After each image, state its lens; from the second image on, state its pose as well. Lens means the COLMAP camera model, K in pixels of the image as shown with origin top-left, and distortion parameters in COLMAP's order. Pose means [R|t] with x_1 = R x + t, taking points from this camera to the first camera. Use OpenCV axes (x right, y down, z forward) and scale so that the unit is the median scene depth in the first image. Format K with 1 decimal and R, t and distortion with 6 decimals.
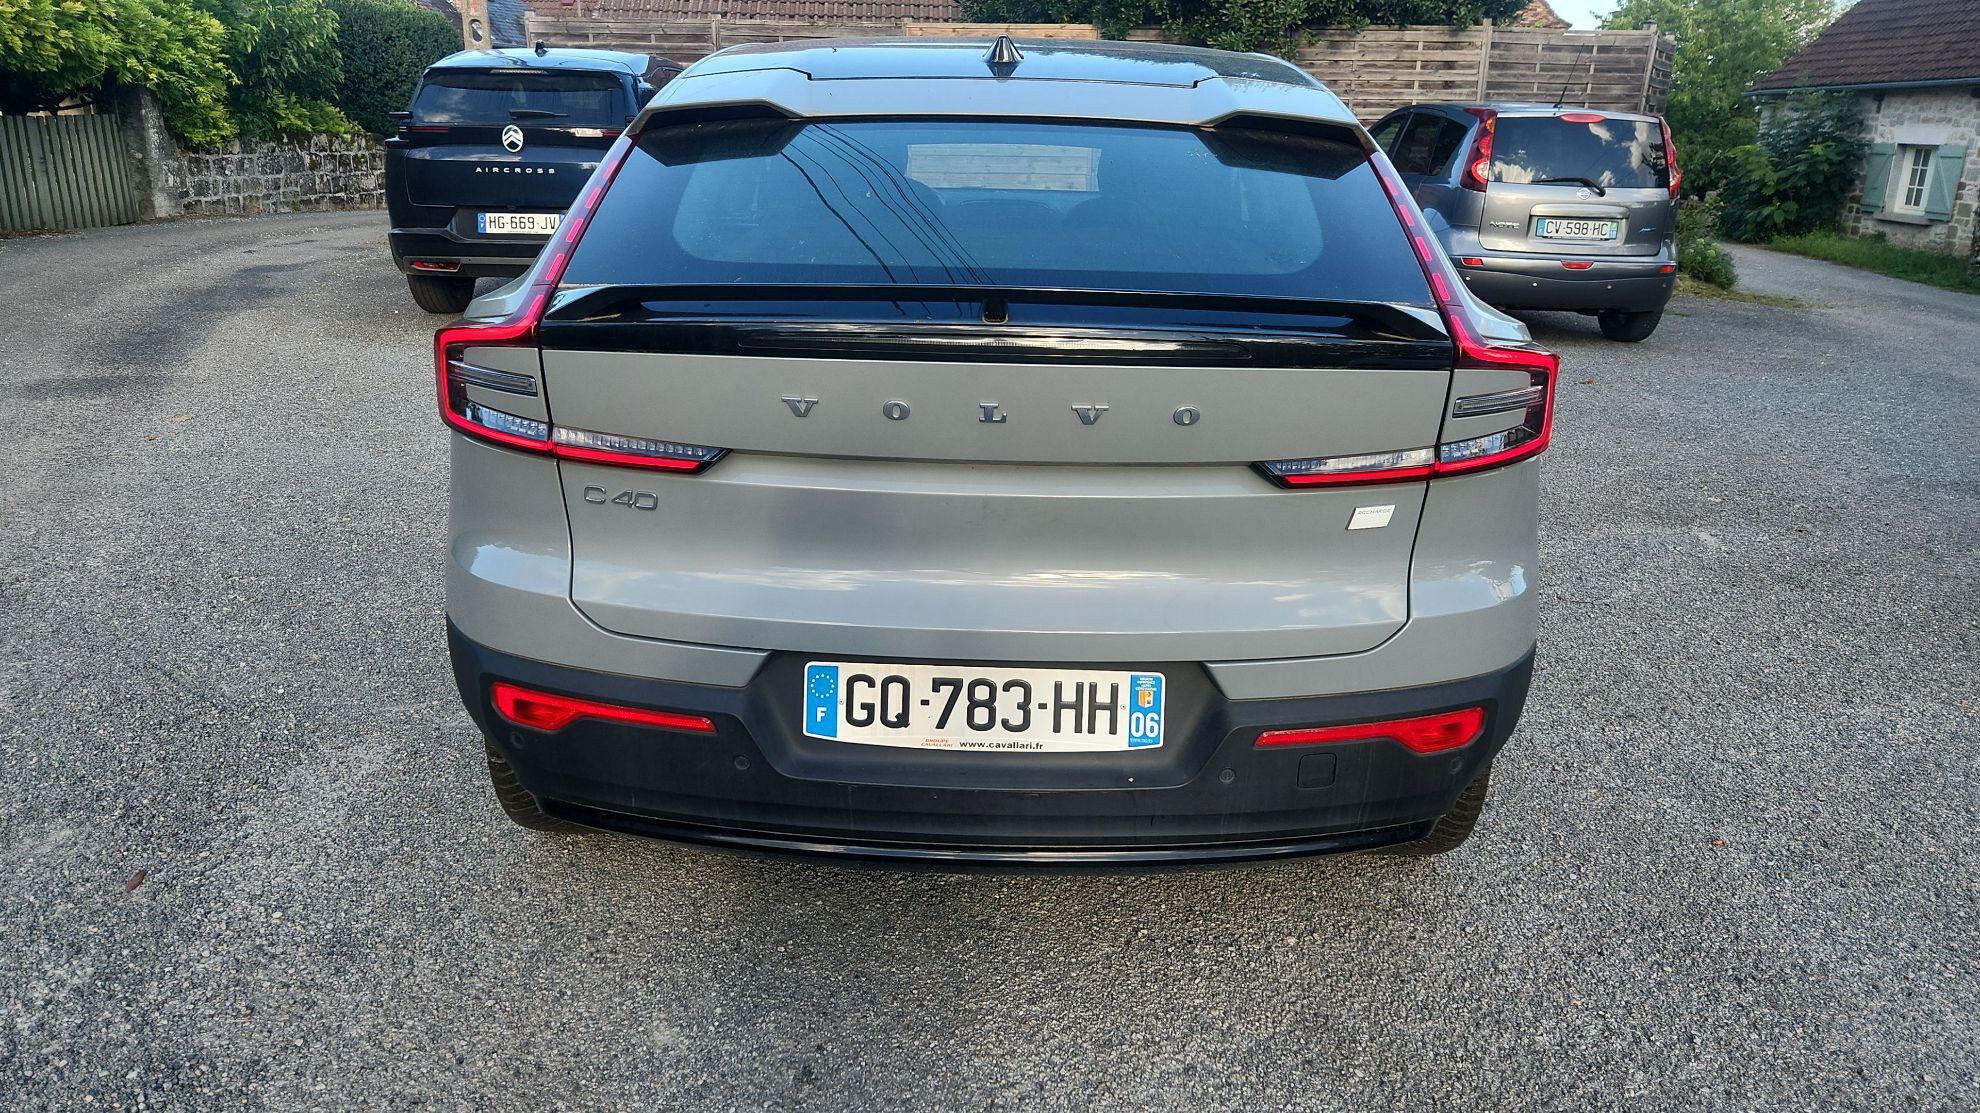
lens RADIAL K [[1339.9, 0, 971.9], [0, 1339.9, 539.2], [0, 0, 1]] dist [0.053975, -0.063361]
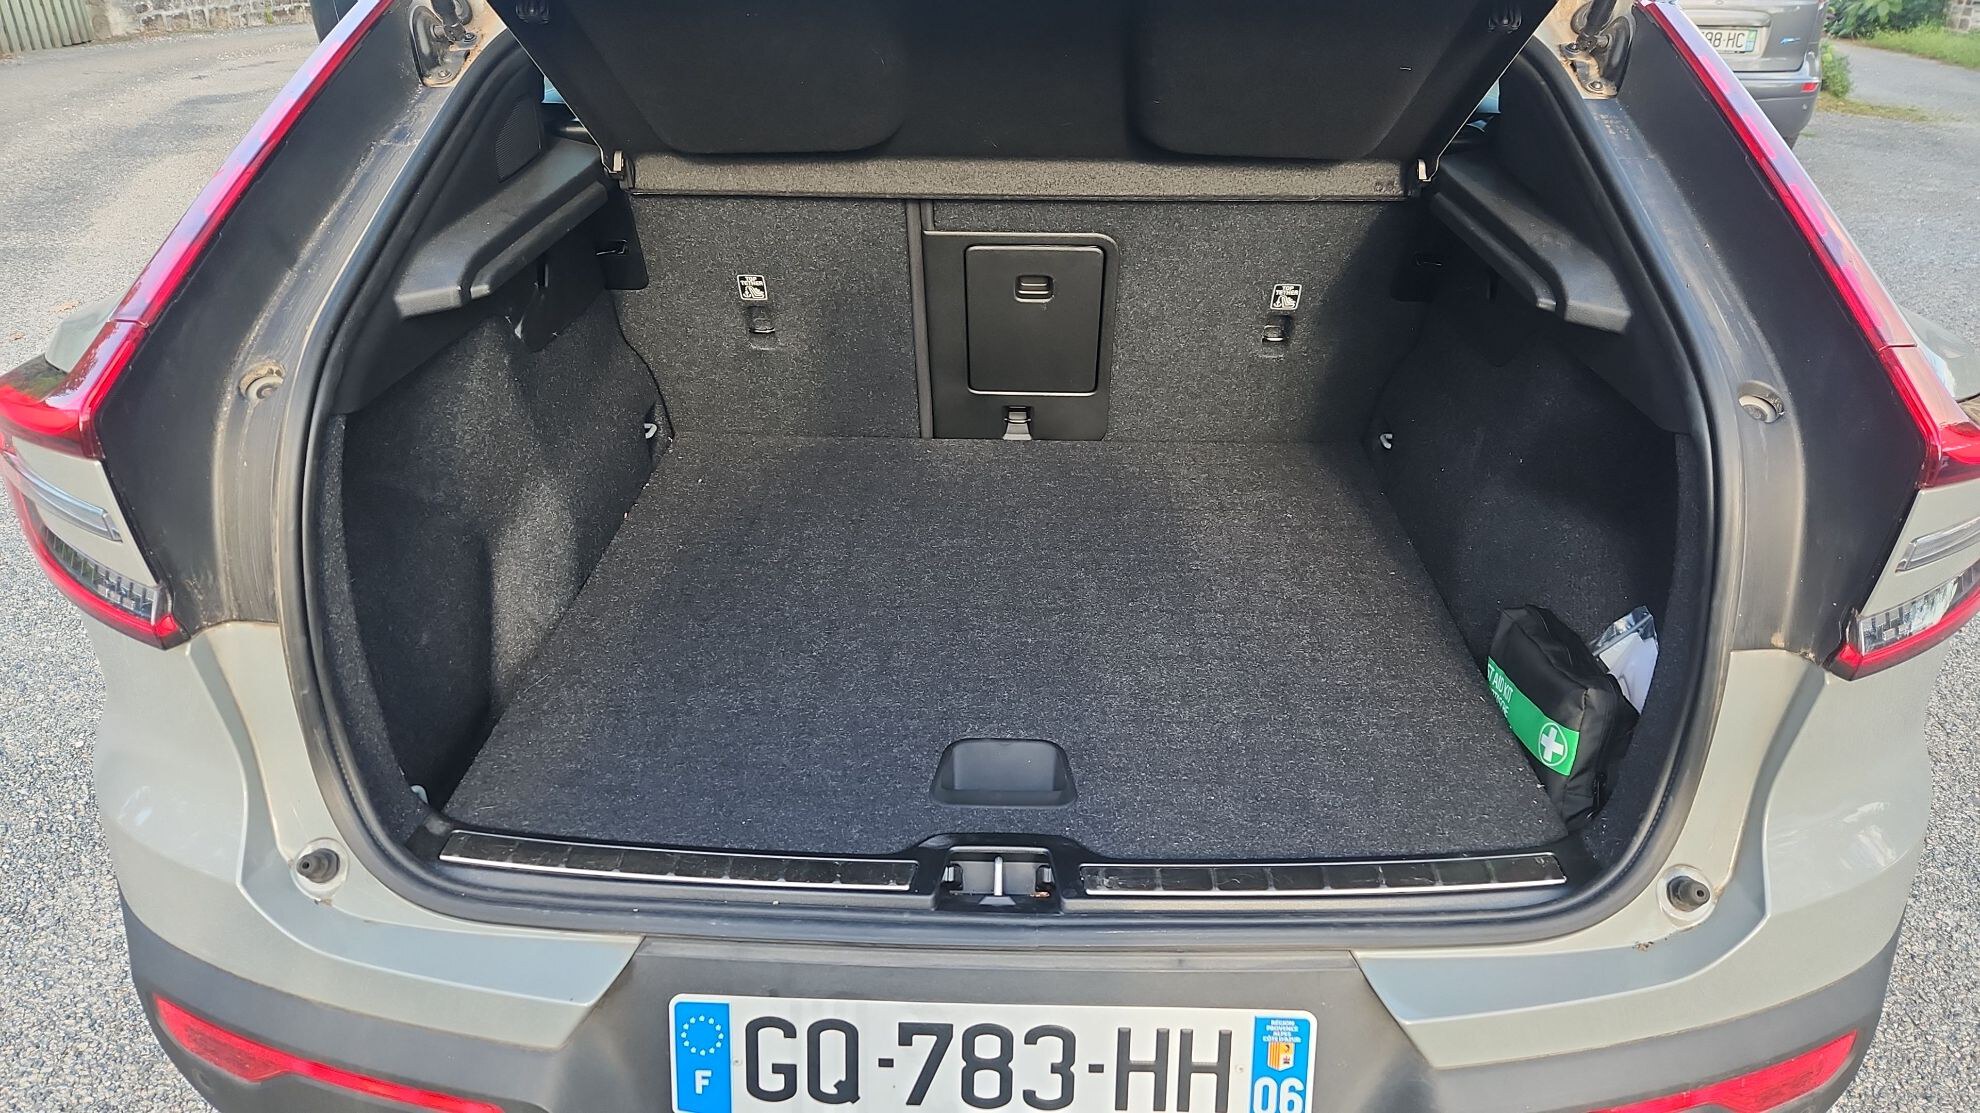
lens RADIAL K [[1397.7, 0, 998.7], [0, 1397.7, 584.6], [0, 0, 1]] dist [0.050571, -0.057569]
pose [[0.999920, -0.010308, -0.007396, 0.018393], [0.011271, 0.989373, 0.144962, -0.160750], [0.005823, -0.145033, 0.989410, 0.447748]]
